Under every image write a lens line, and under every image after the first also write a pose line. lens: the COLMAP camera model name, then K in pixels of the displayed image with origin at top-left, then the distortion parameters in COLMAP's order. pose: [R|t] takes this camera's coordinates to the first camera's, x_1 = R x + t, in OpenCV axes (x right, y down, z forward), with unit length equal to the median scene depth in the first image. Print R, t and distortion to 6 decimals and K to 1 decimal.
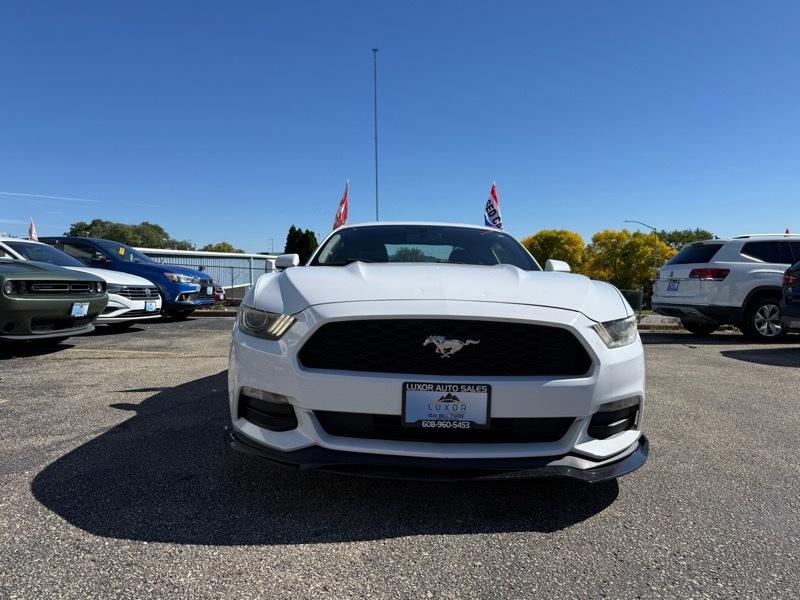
lens RADIAL K [[569.9, 0, 404.3], [0, 569.9, 298.7], [0, 0, 1]] dist [0.028715, -0.039631]
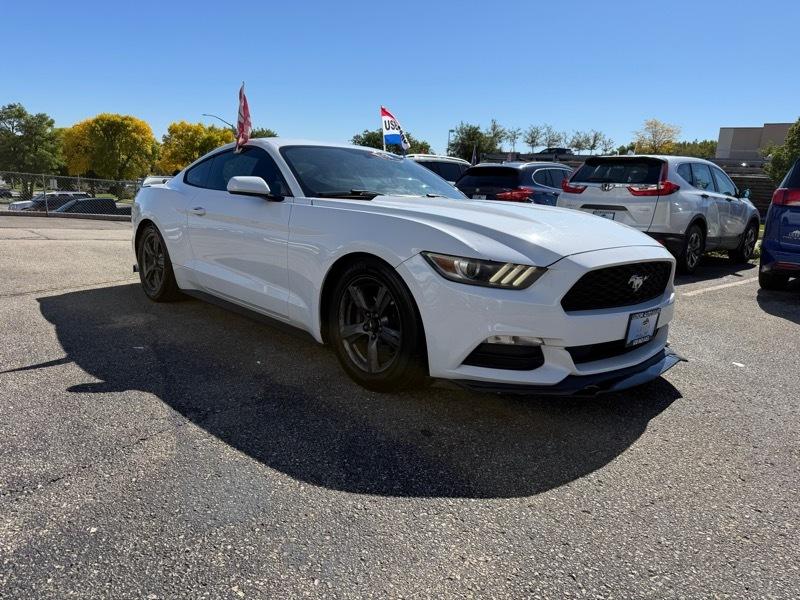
lens RADIAL K [[569.9, 0, 396.3], [0, 569.9, 303.3], [0, 0, 1]] dist [0.028715, -0.039631]
pose [[0.745728, -0.111987, 0.656772, -1.169426], [-0.015495, 0.982591, 0.185136, -0.100756], [-0.666071, -0.148237, 0.731010, 0.393885]]
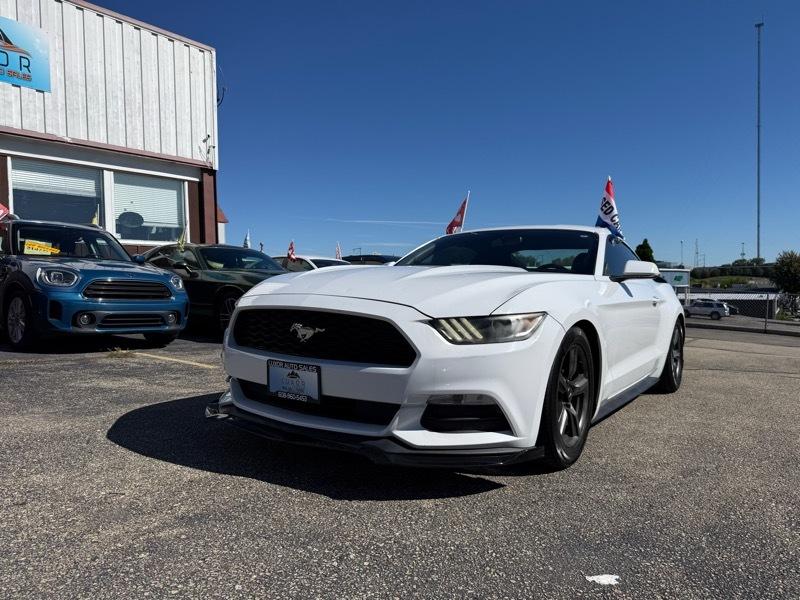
lens RADIAL K [[569.9, 0, 396.3], [0, 569.9, 294.9], [0, 0, 1]] dist [0.028715, -0.039631]
pose [[0.815890, 0.004545, -0.578189, 0.905900], [-0.021125, 0.999536, -0.021952, 0.025834], [0.577820, 0.030124, 0.815608, 0.126807]]
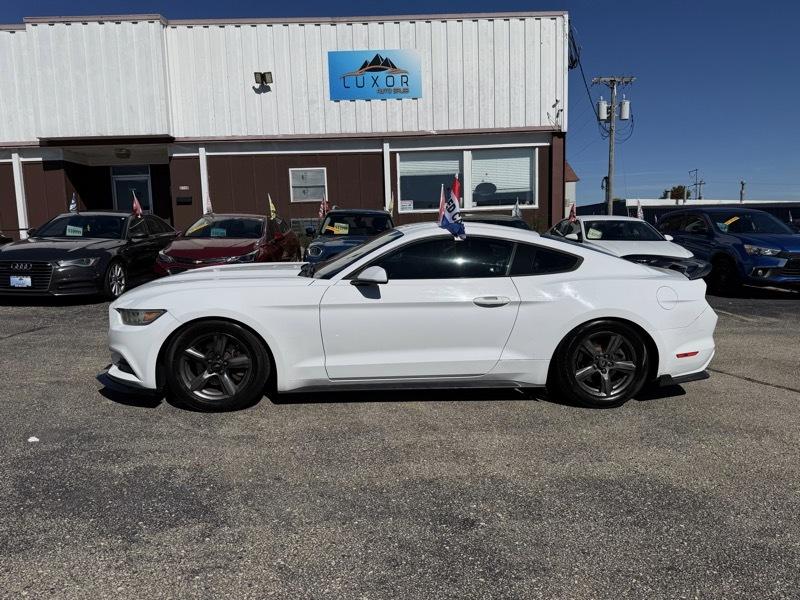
lens RADIAL K [[569.9, 0, 394.8], [0, 569.9, 296.9], [0, 0, 1]] dist [0.028715, -0.039631]
pose [[0.054381, 0.107787, -0.992686, 2.366031], [-0.023096, 0.994027, 0.106667, -0.229789], [0.998253, 0.017127, 0.056545, 1.885084]]
